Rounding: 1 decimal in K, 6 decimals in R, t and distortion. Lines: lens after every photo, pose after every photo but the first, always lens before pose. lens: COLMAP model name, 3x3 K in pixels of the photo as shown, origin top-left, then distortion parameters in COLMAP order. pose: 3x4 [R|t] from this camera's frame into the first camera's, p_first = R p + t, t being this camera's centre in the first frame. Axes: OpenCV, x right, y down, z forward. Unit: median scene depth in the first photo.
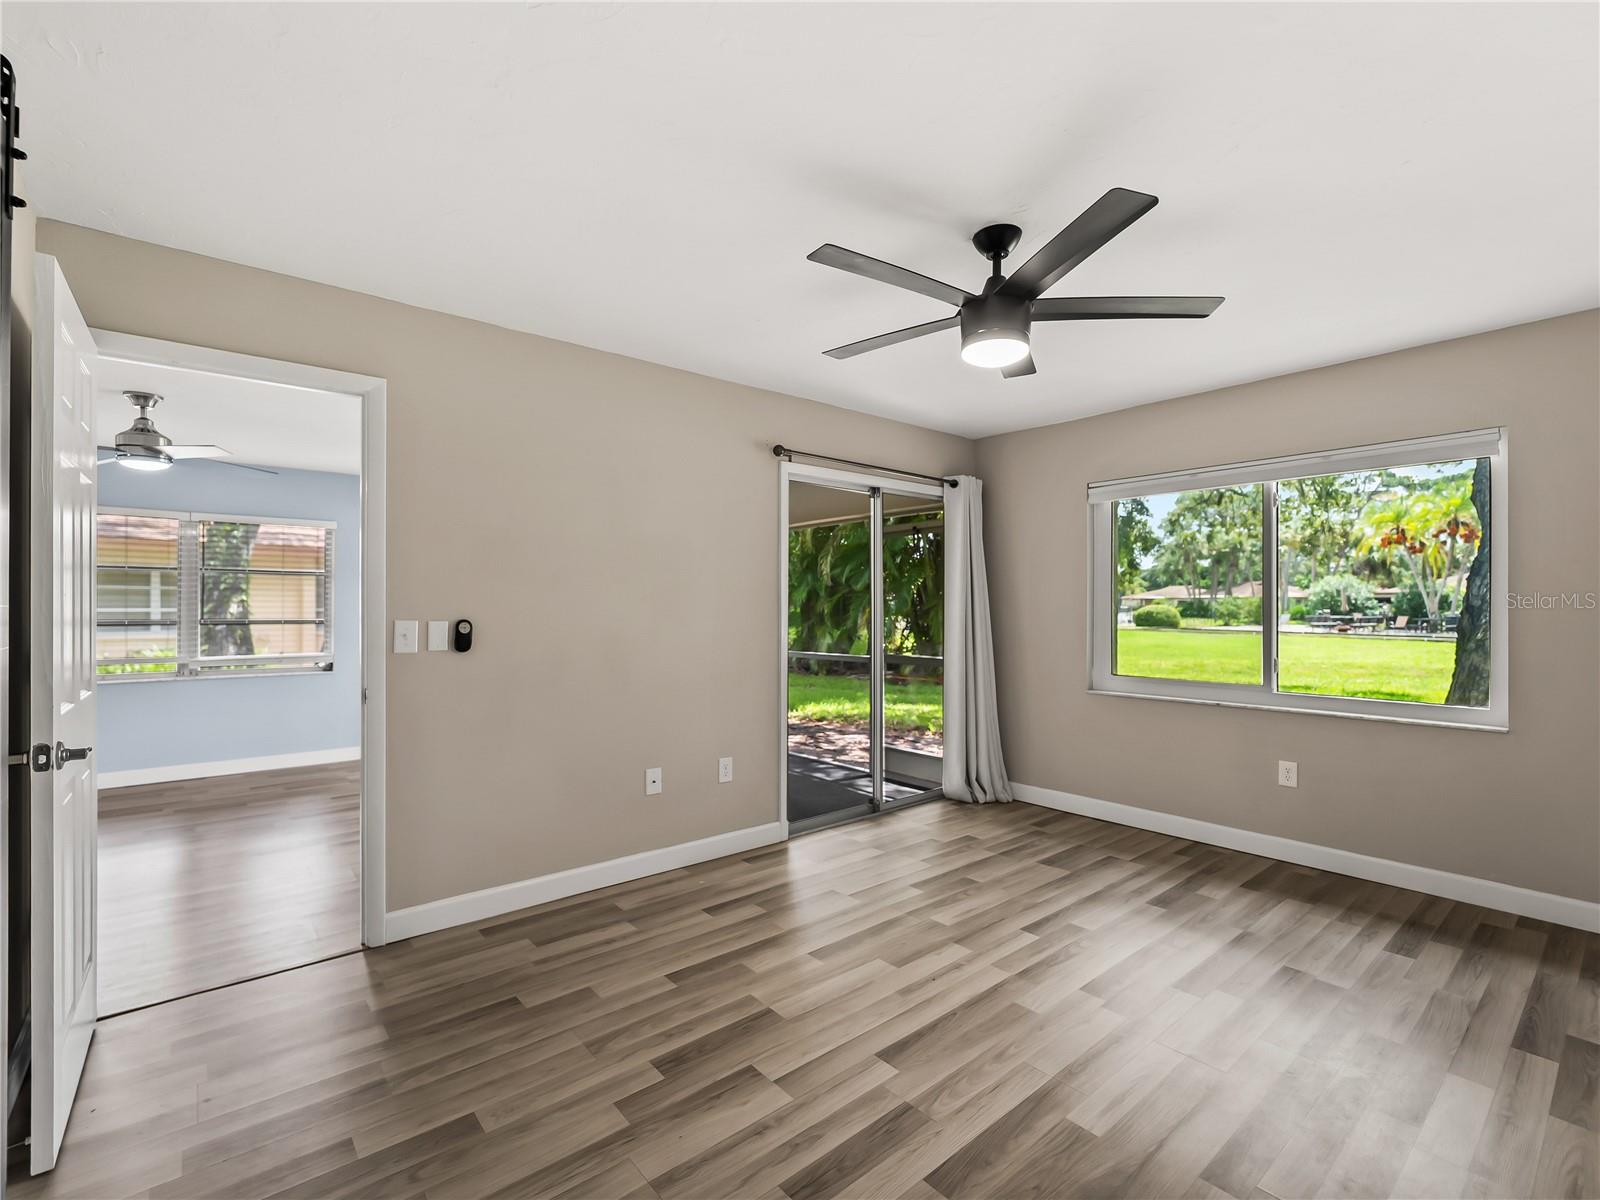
lens RADIAL K [[728.0, 0, 805.0], [0, 728.0, 606.7], [0, 0, 1]] dist [-0.001388, -0.000478]
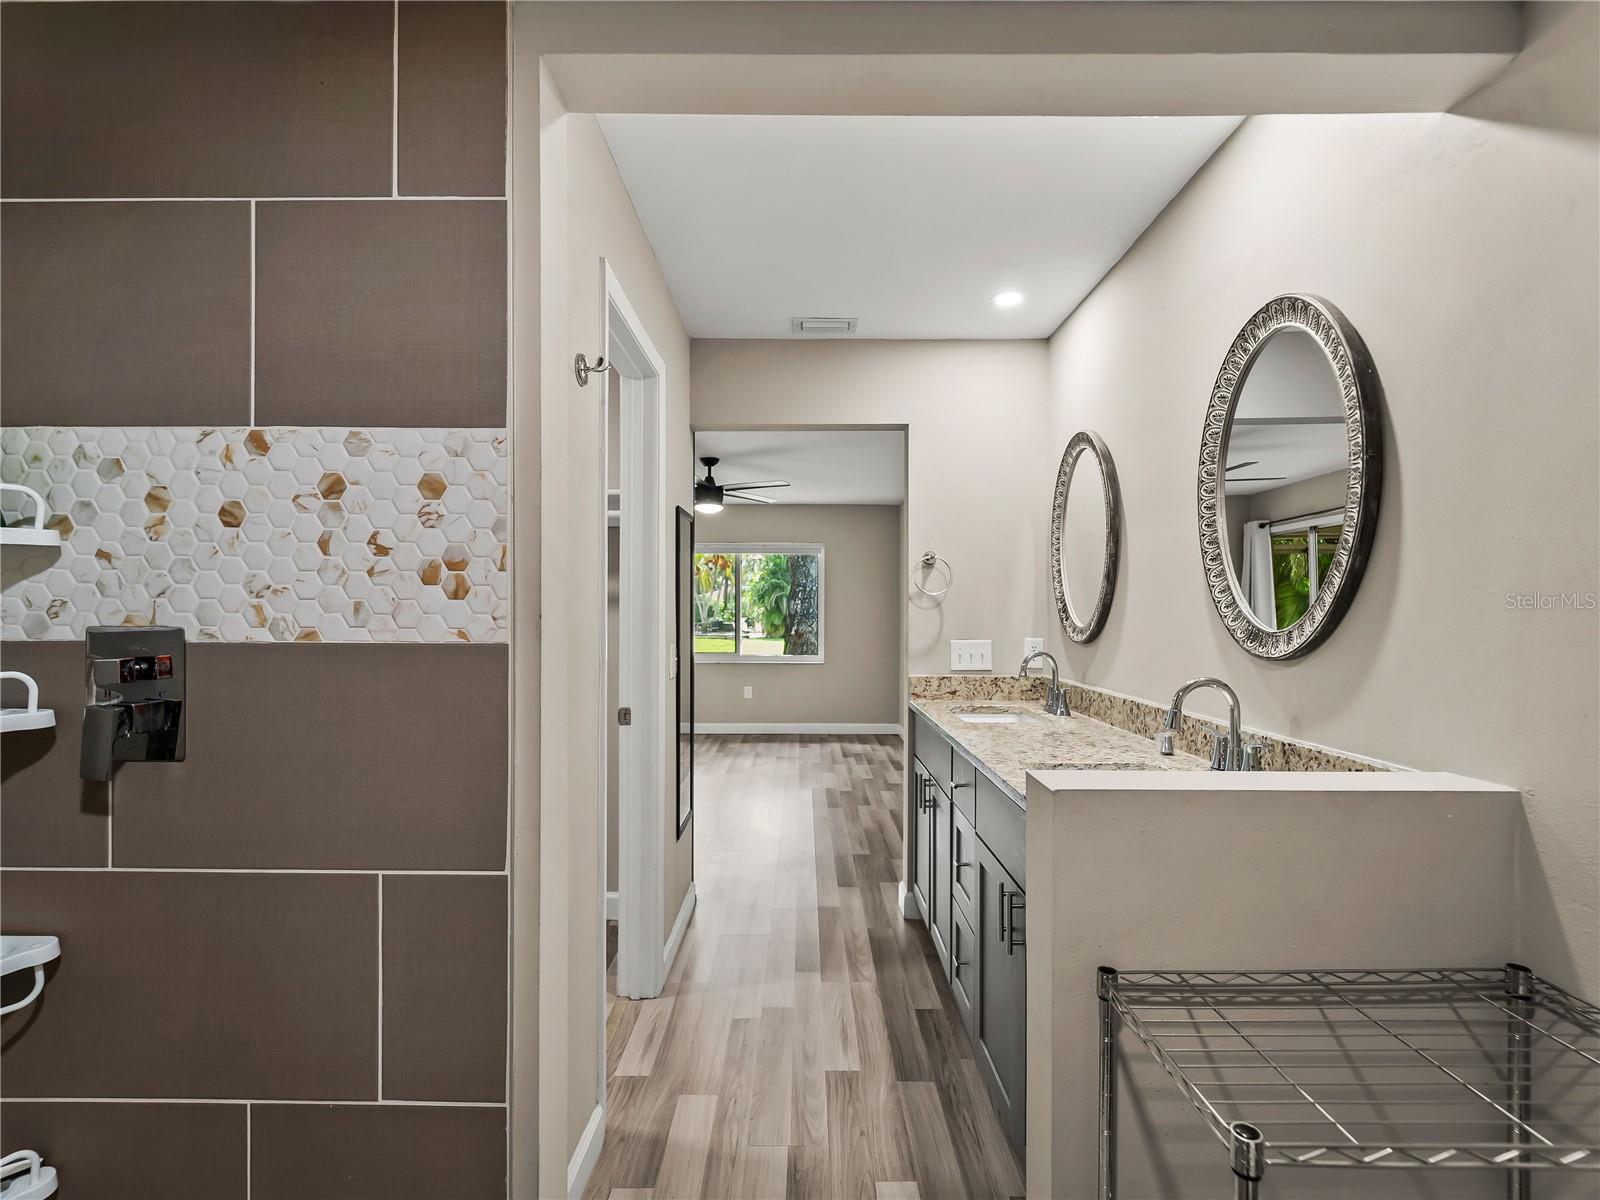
lens RADIAL K [[728.0, 0, 805.0], [0, 728.0, 606.7], [0, 0, 1]] dist [-0.001388, -0.000478]
pose [[0.646774, 0.009063, 0.762628, -1.073631], [-0.001546, 0.999943, -0.010572, 0.000834], [-0.762680, 0.005659, 0.646751, -0.626980]]
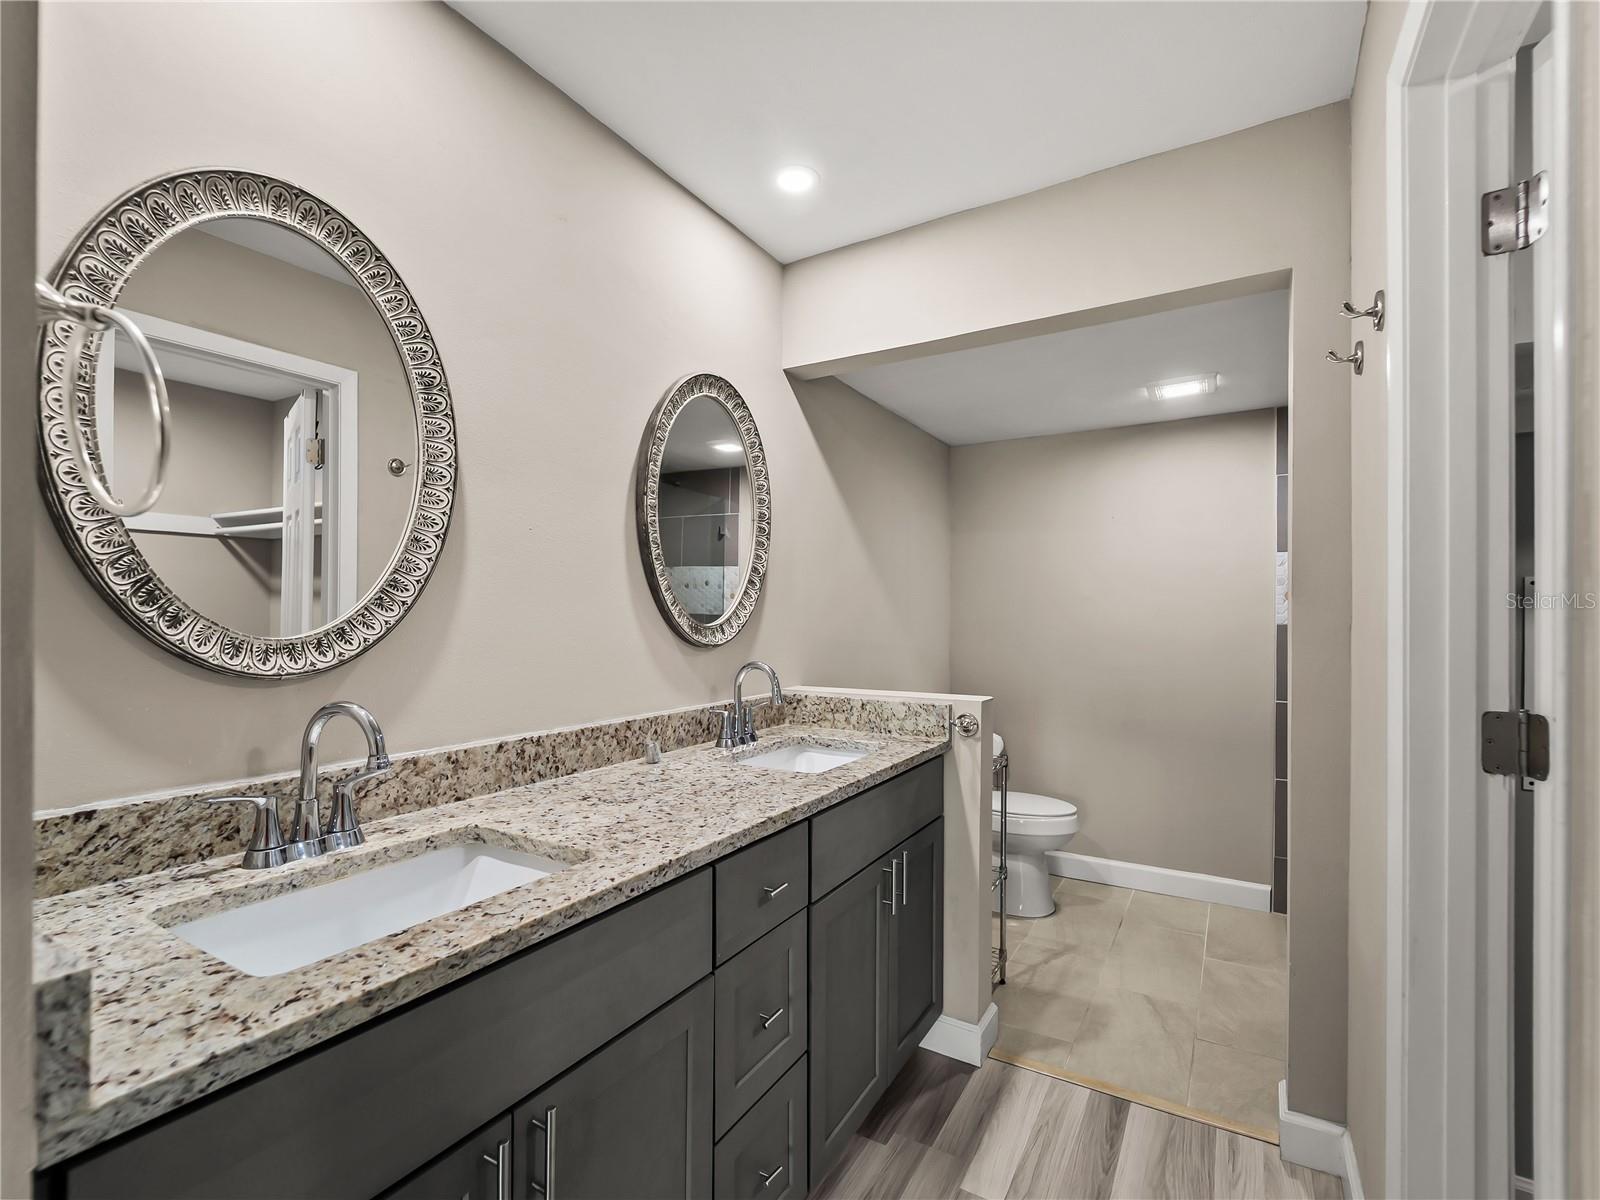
lens RADIAL K [[728.0, 0, 805.0], [0, 728.0, 606.7], [0, 0, 1]] dist [-0.001388, -0.000478]
pose [[-0.945986, -0.010818, -0.324028, -0.289215], [-0.008758, 0.999931, -0.007814, -0.000843], [0.324090, -0.004554, -0.946015, 0.162770]]
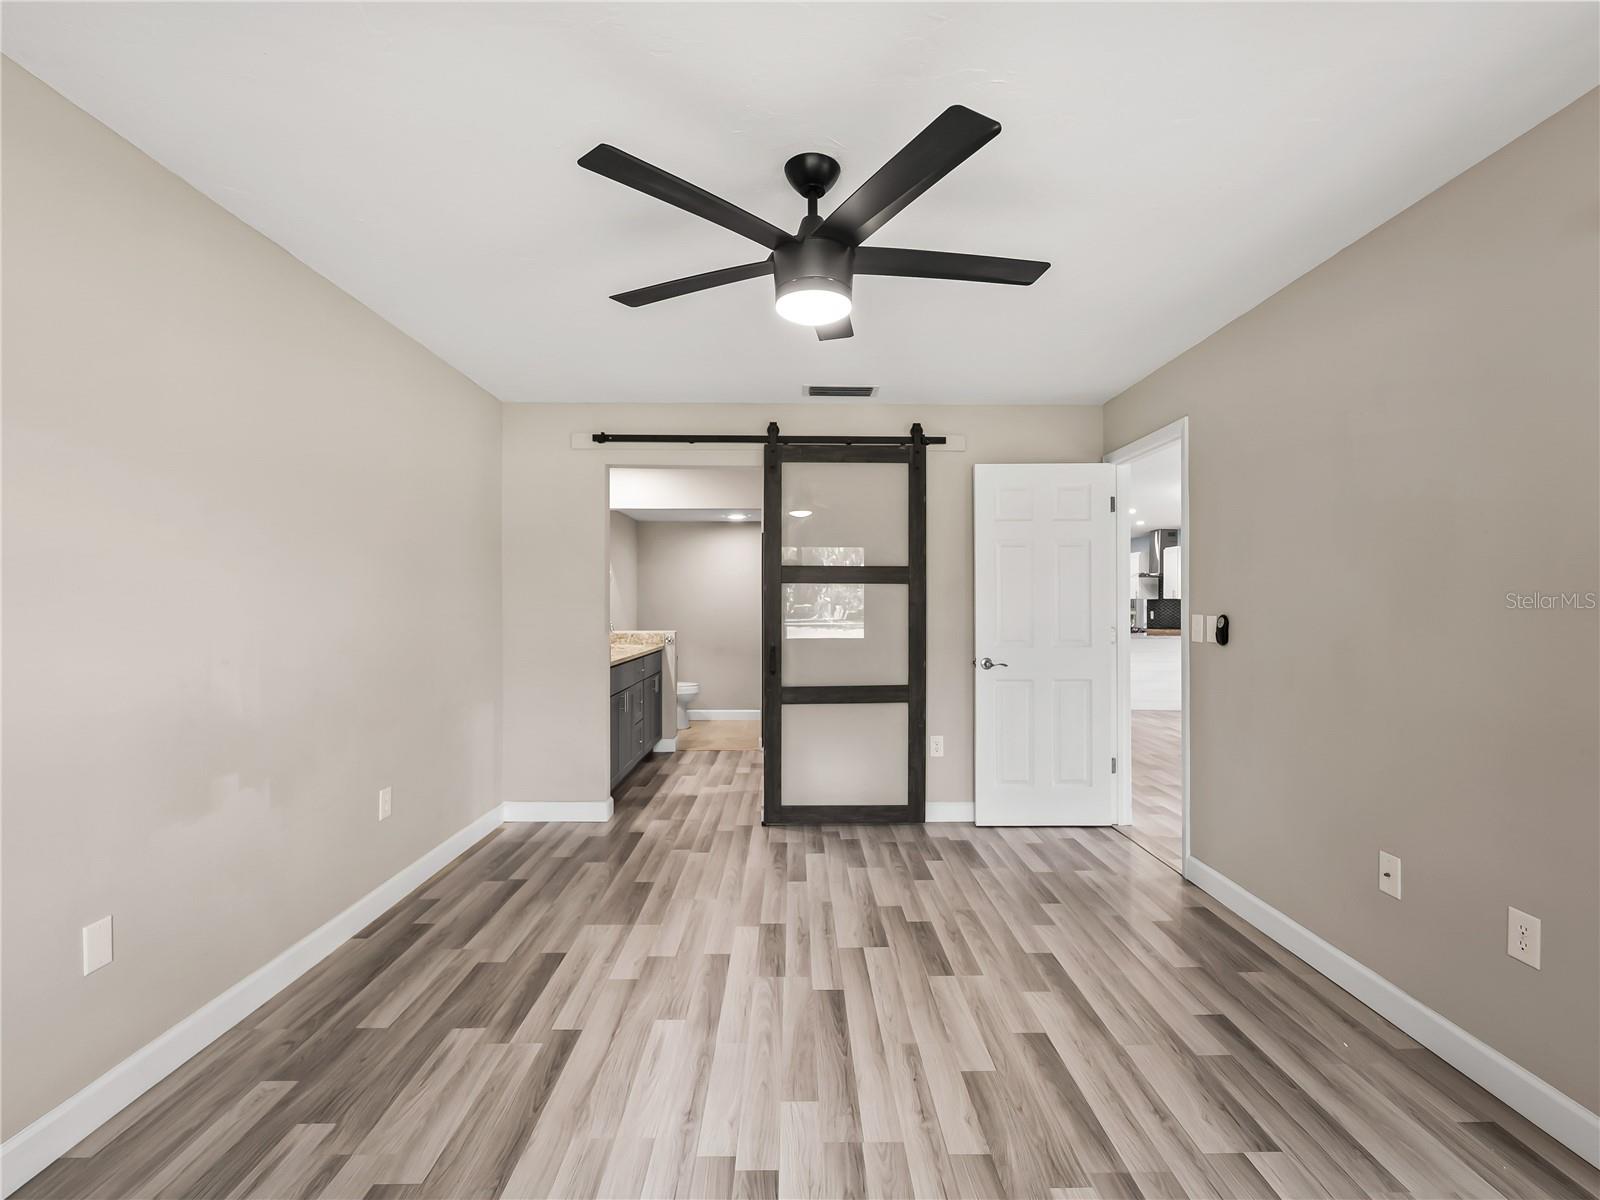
lens RADIAL K [[728.0, 0, 805.0], [0, 728.0, 606.7], [0, 0, 1]] dist [-0.001388, -0.000478]
pose [[-0.634574, -0.000969, -0.772862, 0.732222], [-0.003491, 0.999993, 0.001613, 0.005625], [0.772854, 0.003722, -0.634573, 1.202766]]
